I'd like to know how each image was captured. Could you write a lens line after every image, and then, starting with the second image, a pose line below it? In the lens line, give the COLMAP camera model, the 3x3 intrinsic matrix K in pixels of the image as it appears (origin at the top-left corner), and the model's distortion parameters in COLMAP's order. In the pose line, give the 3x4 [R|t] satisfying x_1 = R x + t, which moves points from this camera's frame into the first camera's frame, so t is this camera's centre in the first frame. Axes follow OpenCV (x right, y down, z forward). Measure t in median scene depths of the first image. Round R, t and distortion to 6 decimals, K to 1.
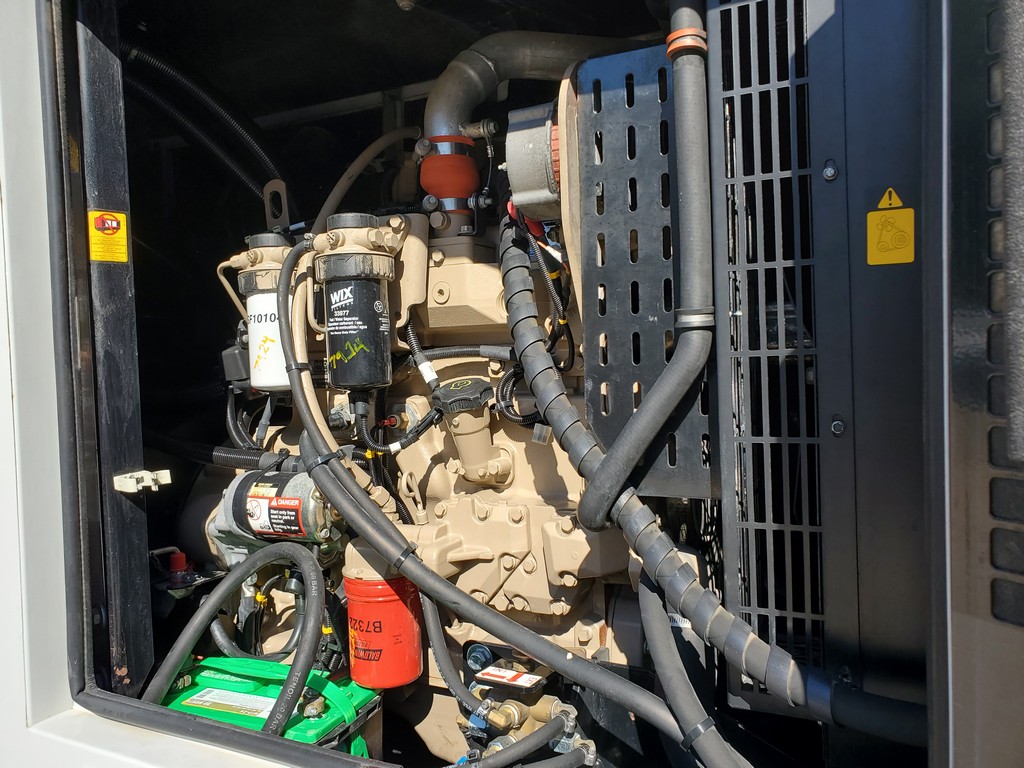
lens RADIAL K [[783.4, 0, 510.6], [0, 783.4, 393.6], [0, 0, 1]] dist [0.103196, -0.191792]
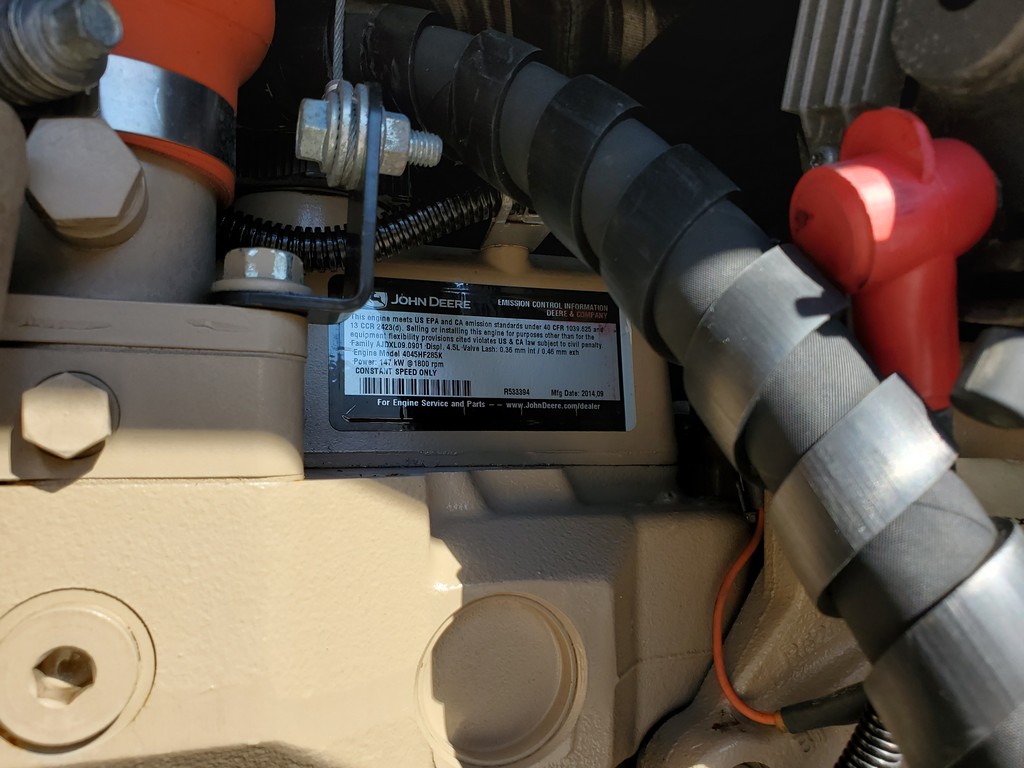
lens RADIAL K [[783.4, 0, 510.6], [0, 783.4, 393.6], [0, 0, 1]] dist [0.103196, -0.191792]
pose [[0.688257, 0.076232, 0.721451, -0.140590], [0.007194, 0.993698, -0.111862, -0.163522], [-0.725432, 0.082180, 0.683371, 0.848032]]
